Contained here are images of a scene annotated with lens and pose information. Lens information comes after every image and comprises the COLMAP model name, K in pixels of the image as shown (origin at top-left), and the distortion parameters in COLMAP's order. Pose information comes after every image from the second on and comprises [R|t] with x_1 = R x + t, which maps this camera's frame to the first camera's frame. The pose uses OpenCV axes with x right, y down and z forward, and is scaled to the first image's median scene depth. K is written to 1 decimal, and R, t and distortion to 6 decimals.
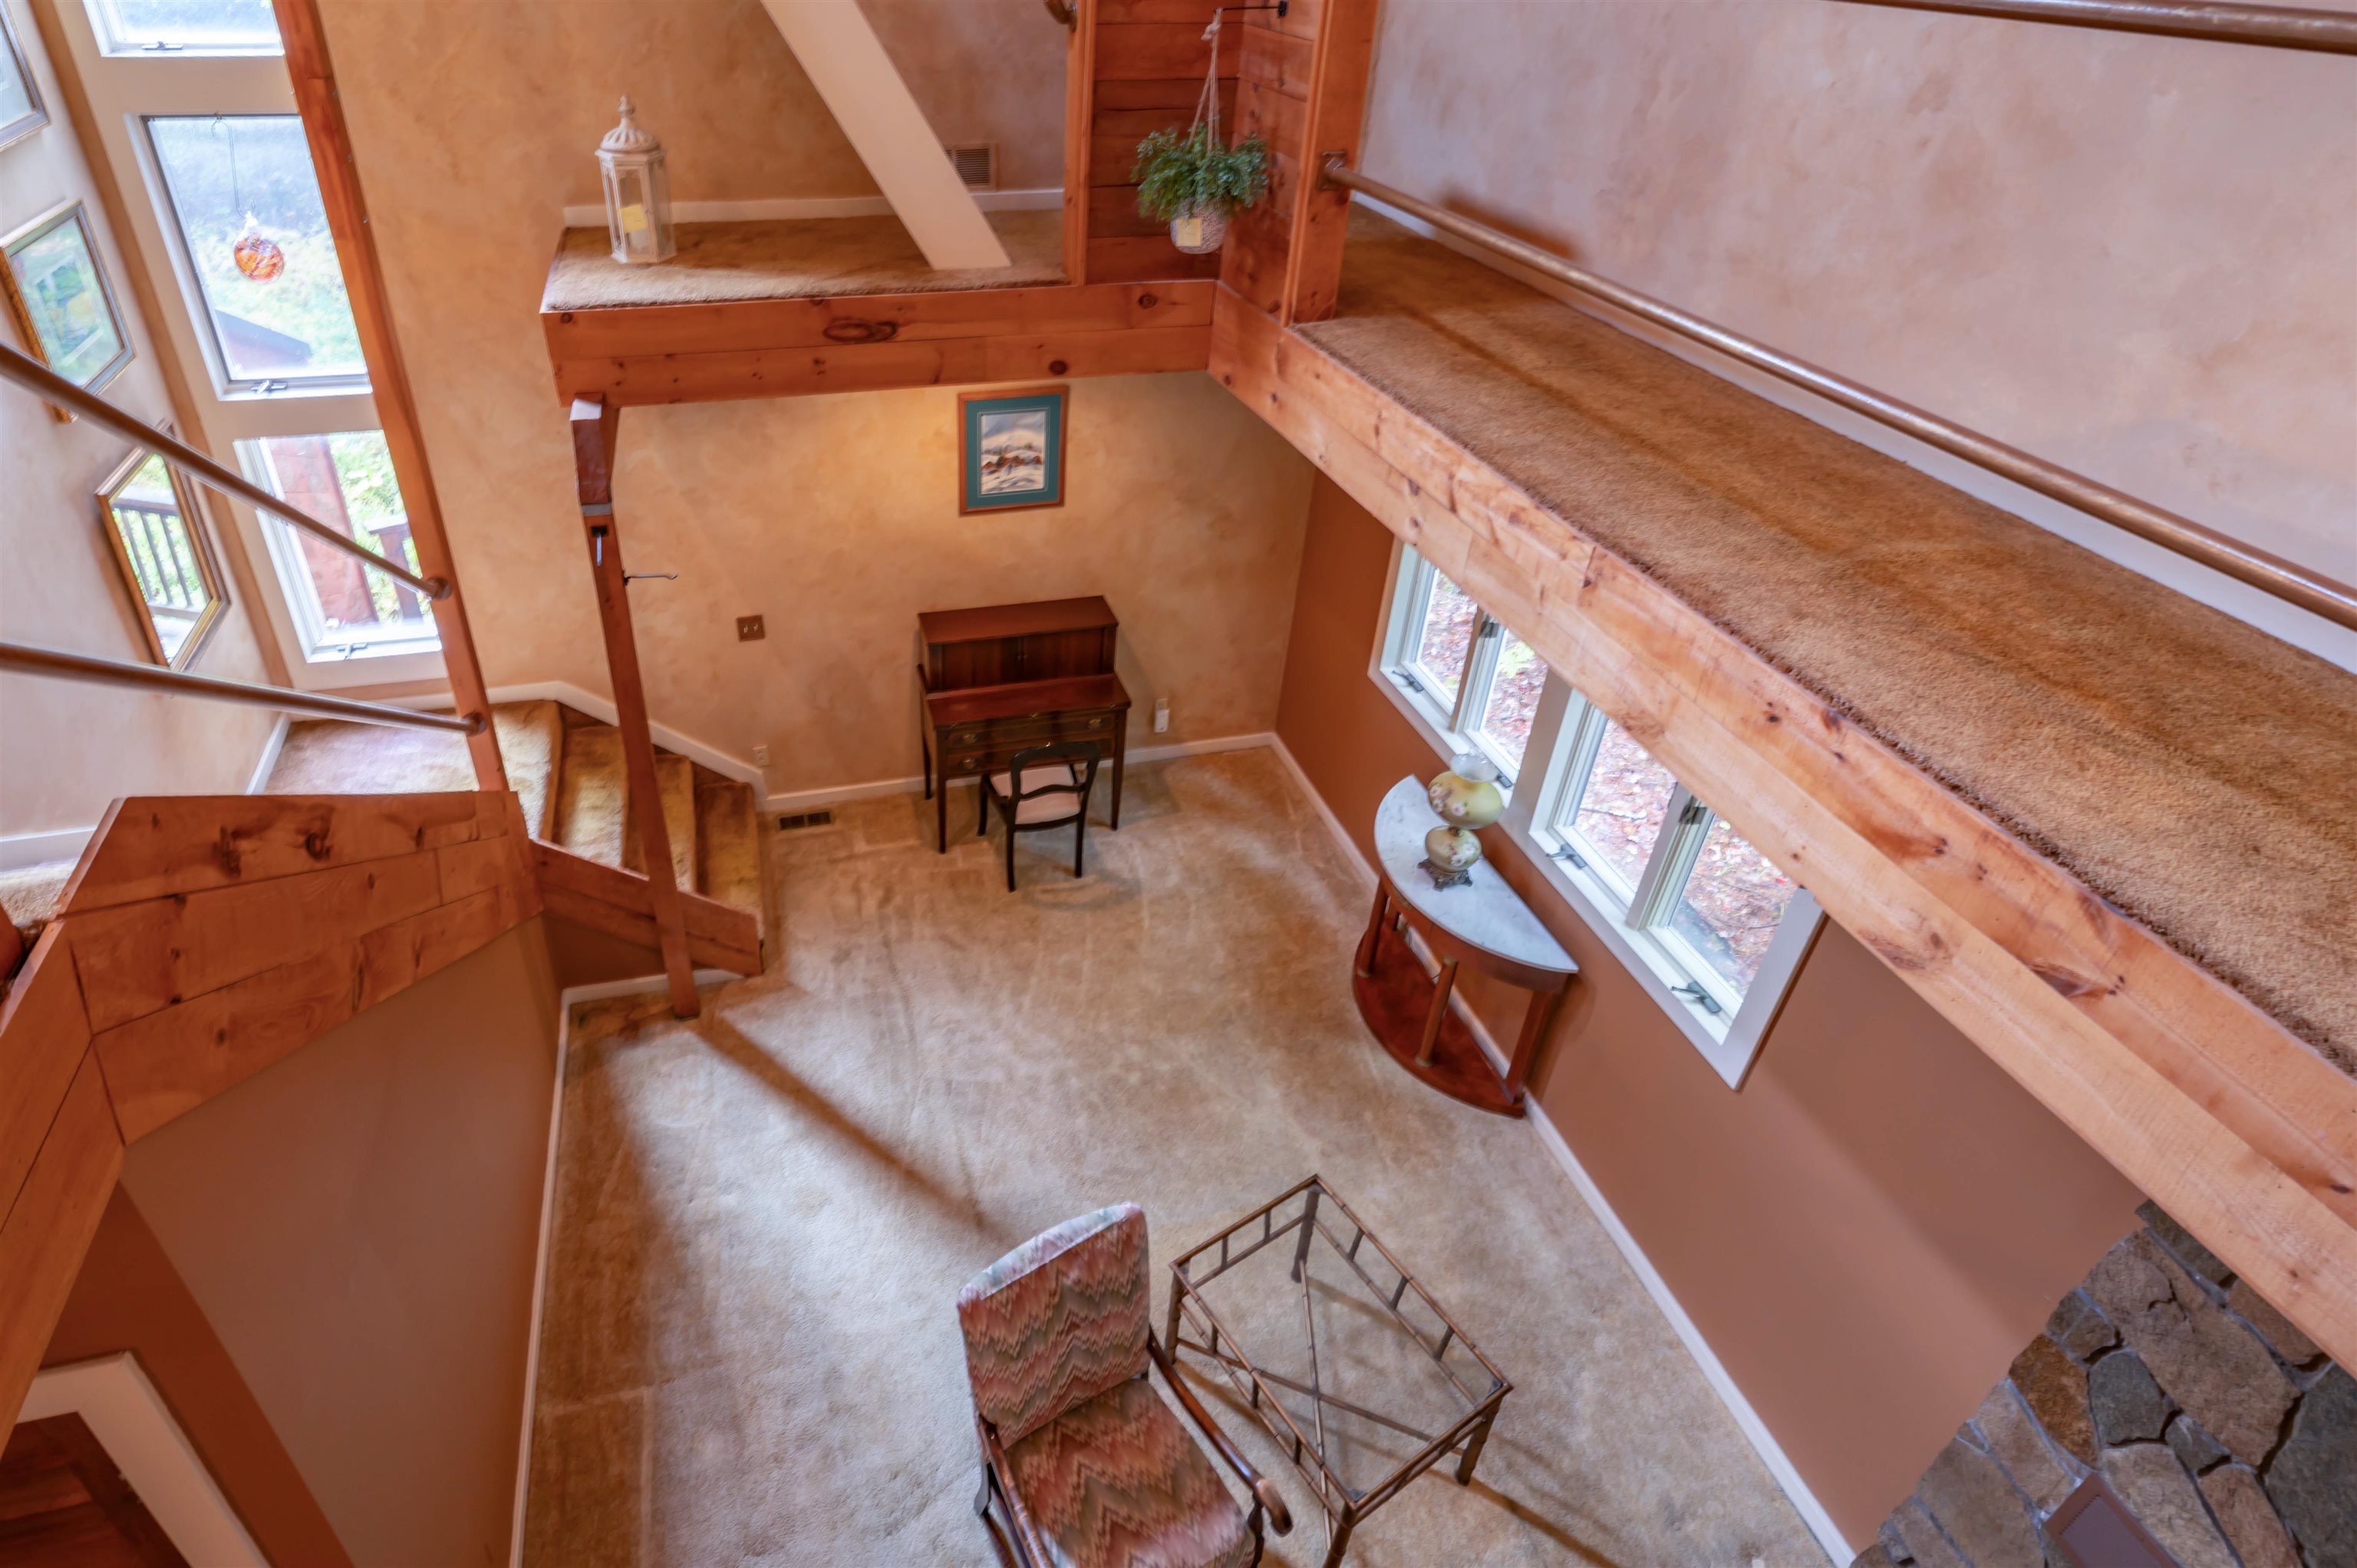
lens RADIAL K [[1254.3, 0, 994.8], [0, 1254.3, 708.6], [0, 0, 1]] dist [-0.003705, 0.000450]
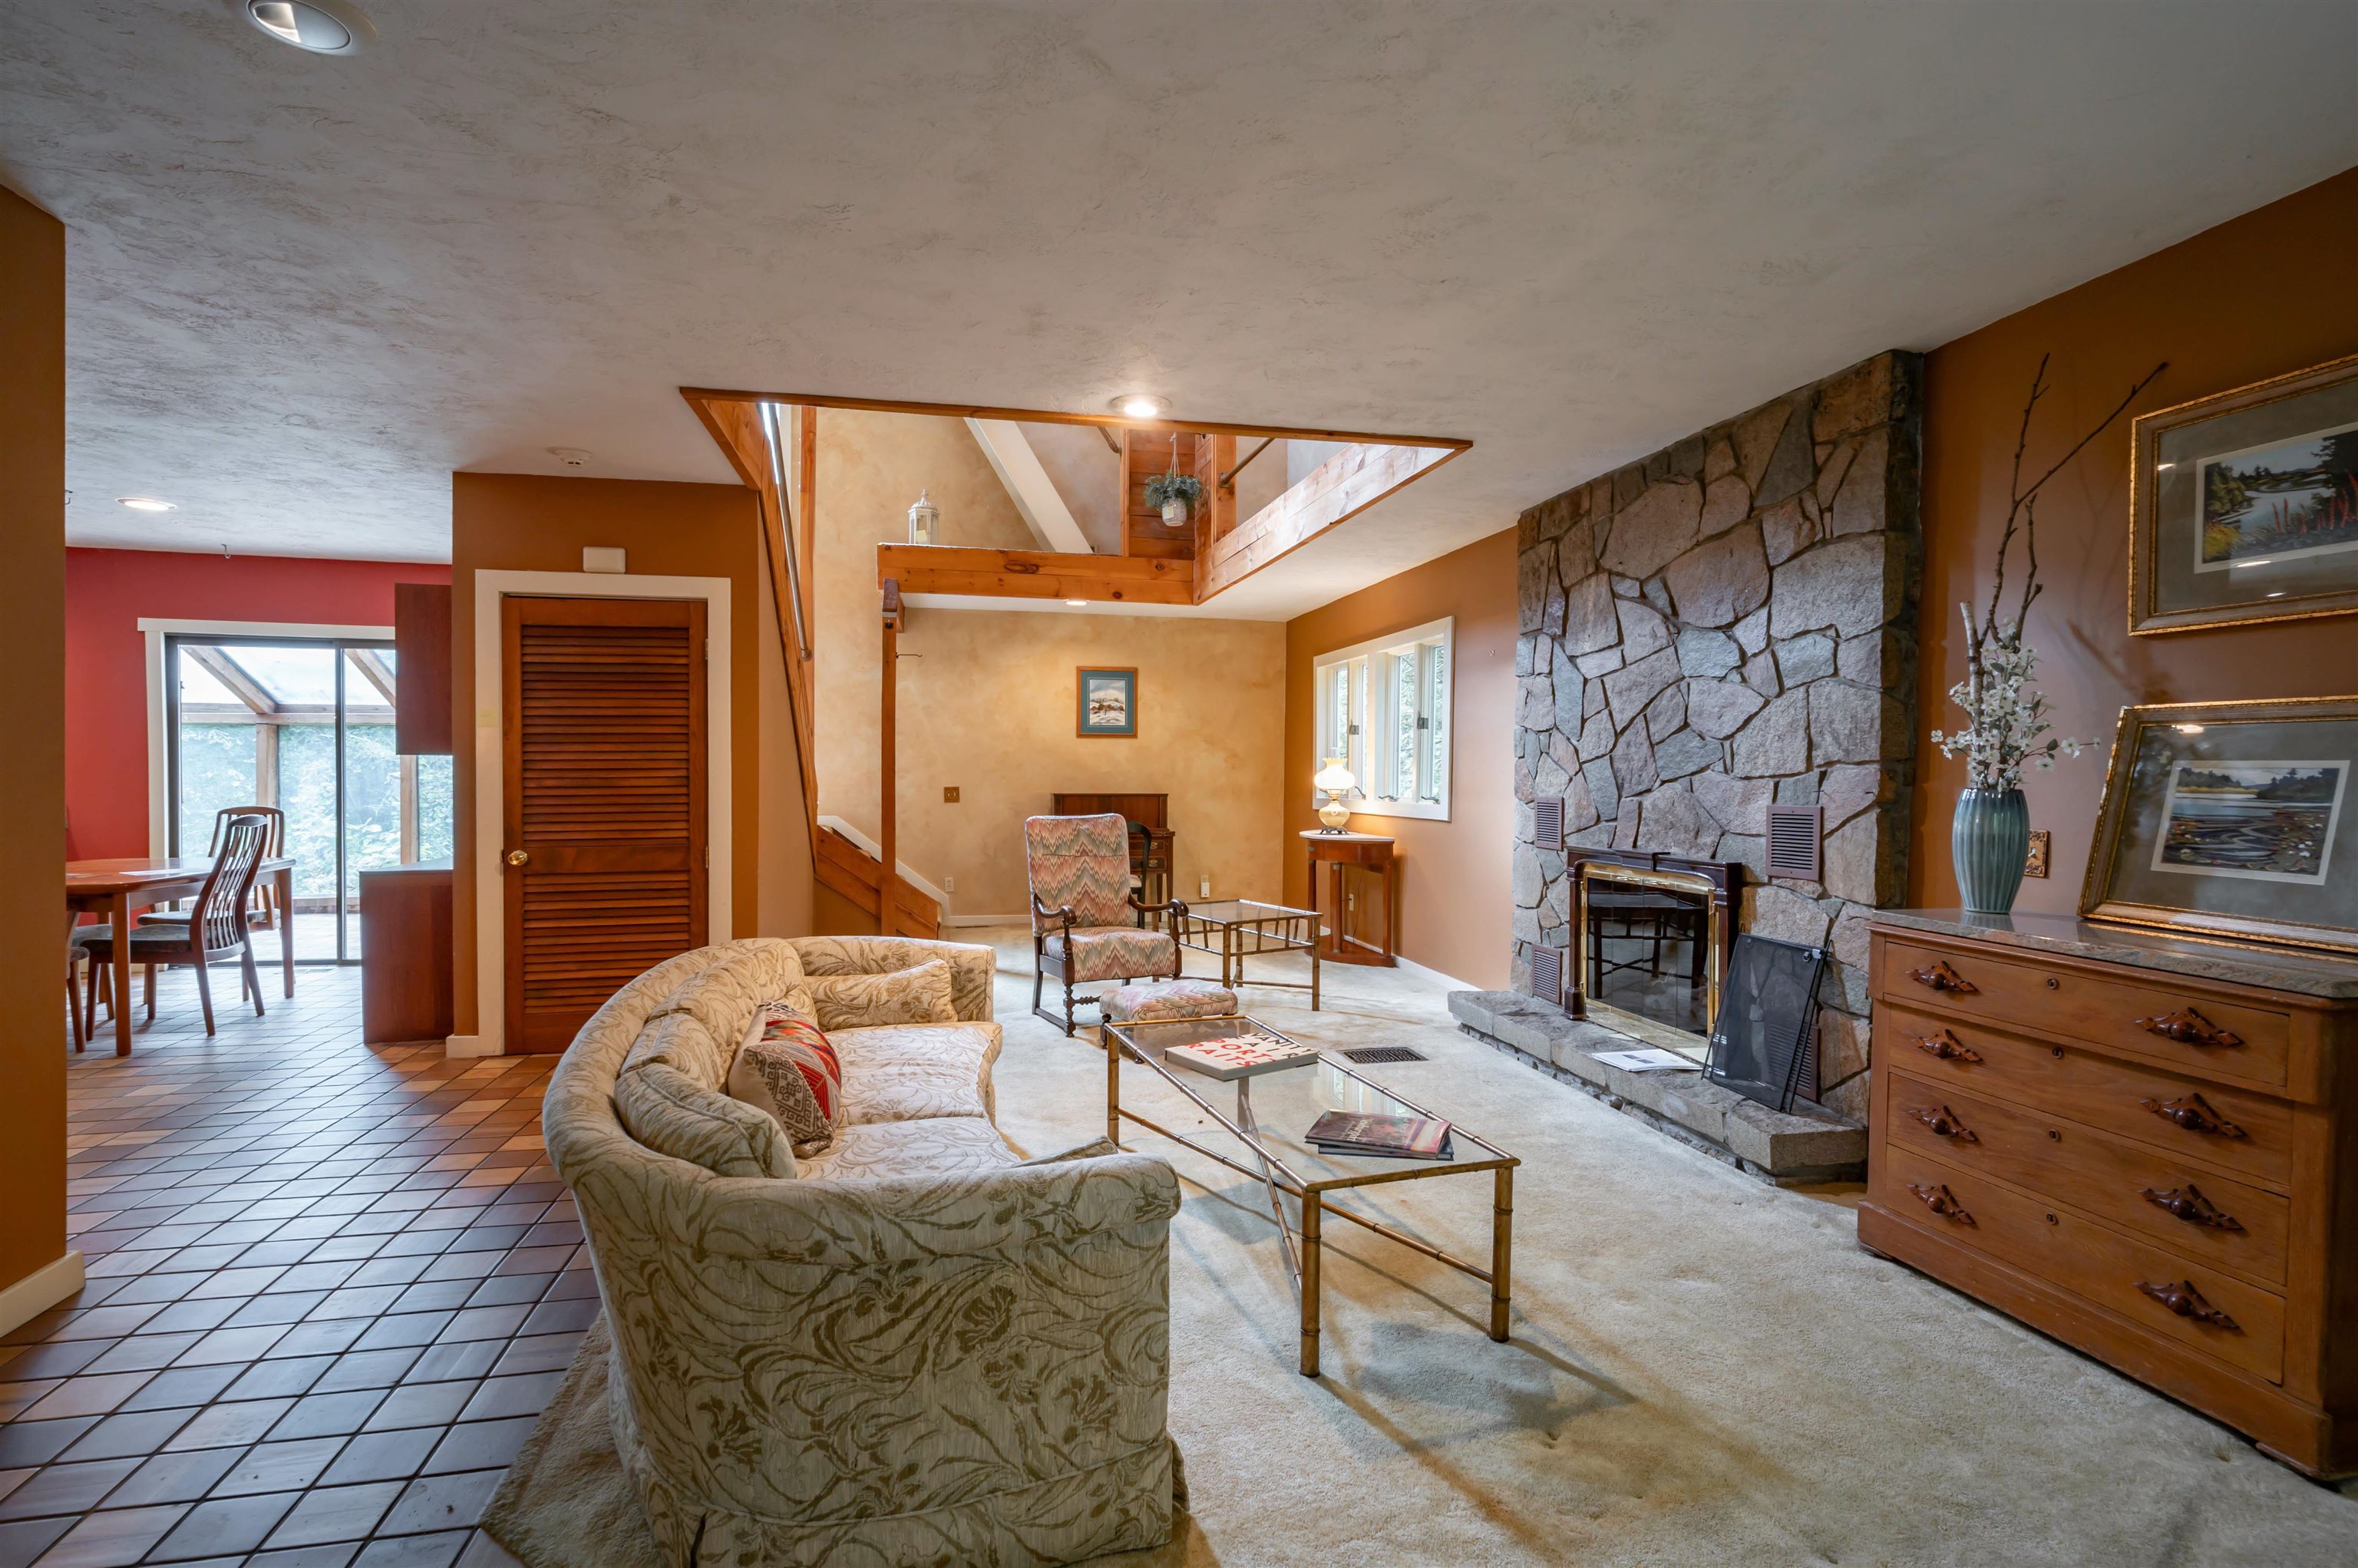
lens RADIAL K [[1156.2, 0, 1170.5], [0, 1156.2, 798.5], [0, 0, 1]] dist [-0.010190, 0.003229]
pose [[0.999905, -0.001609, -0.013660, 0.131303], [-0.005900, 0.846953, -0.531634, 0.817949], [0.012424, 0.531665, 0.846864, -0.348410]]
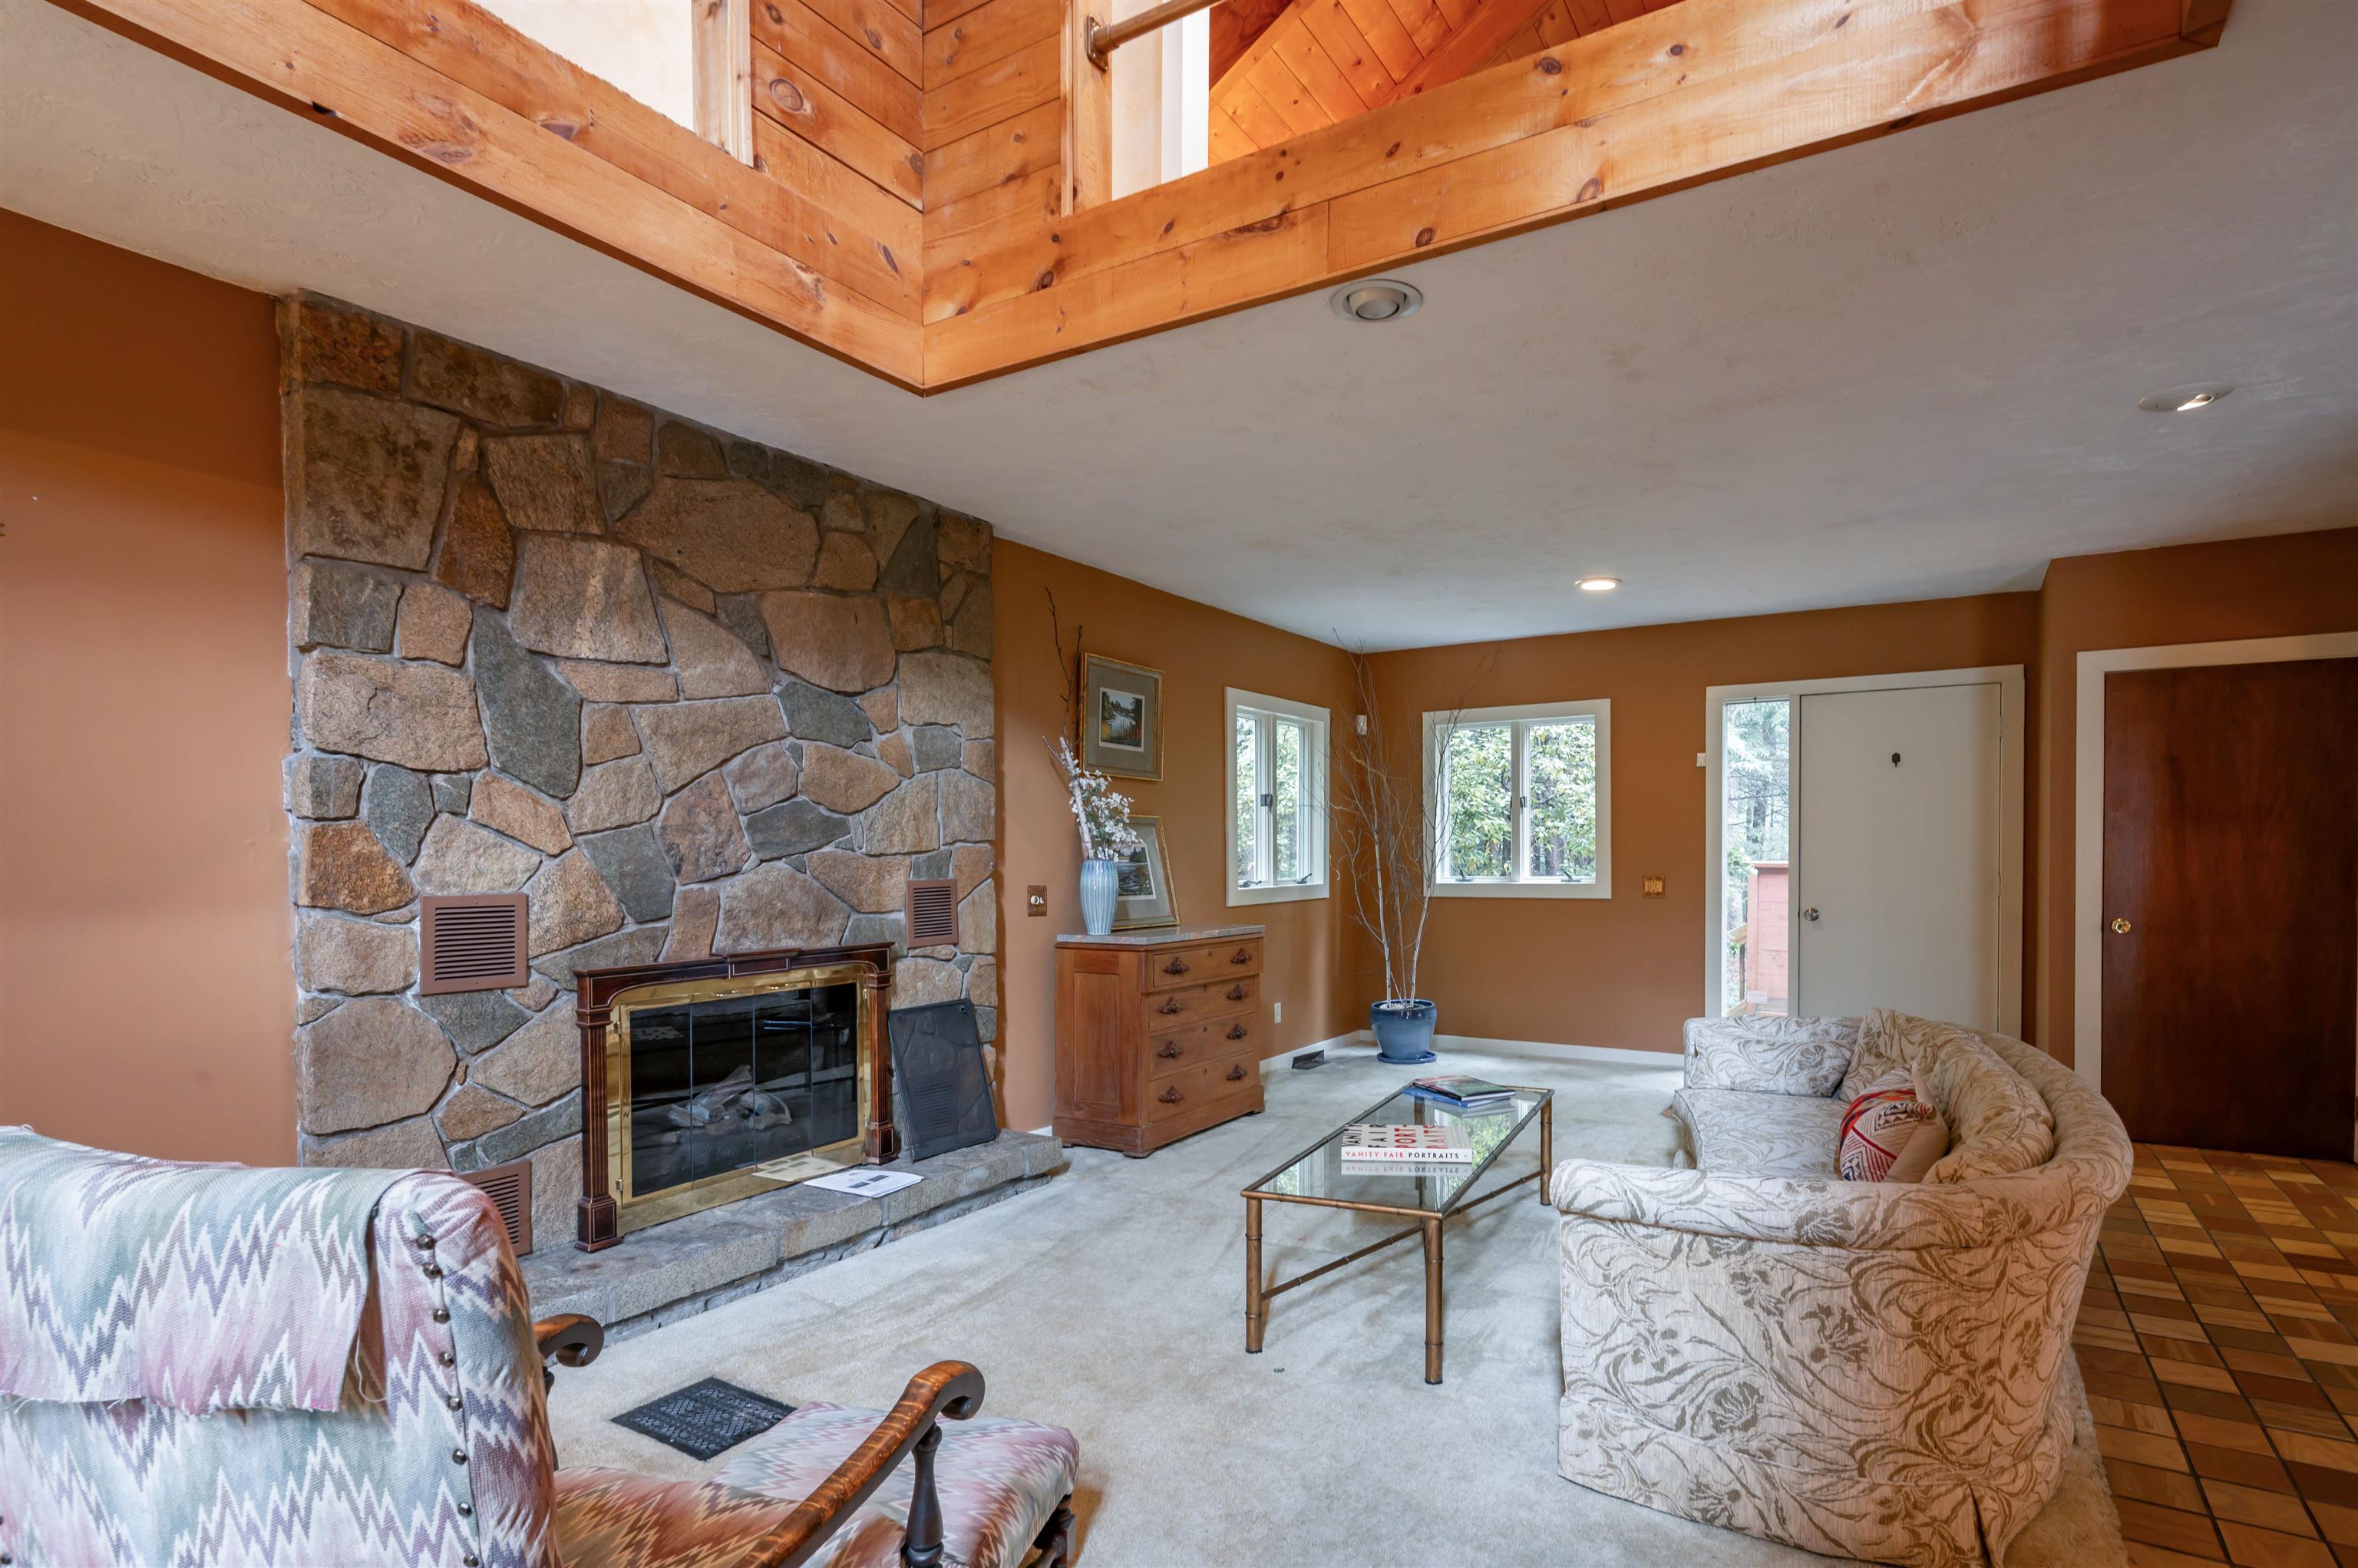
lens RADIAL K [[1156.2, 0, 1223.0], [0, 1156.2, 870.4], [0, 0, 1]] dist [-0.010190, 0.003229]
pose [[-0.716366, -0.023988, 0.697313, -0.180817], [0.376630, 0.828003, 0.415405, 0.193528], [-0.587342, 0.560211, -0.584118, 0.586622]]
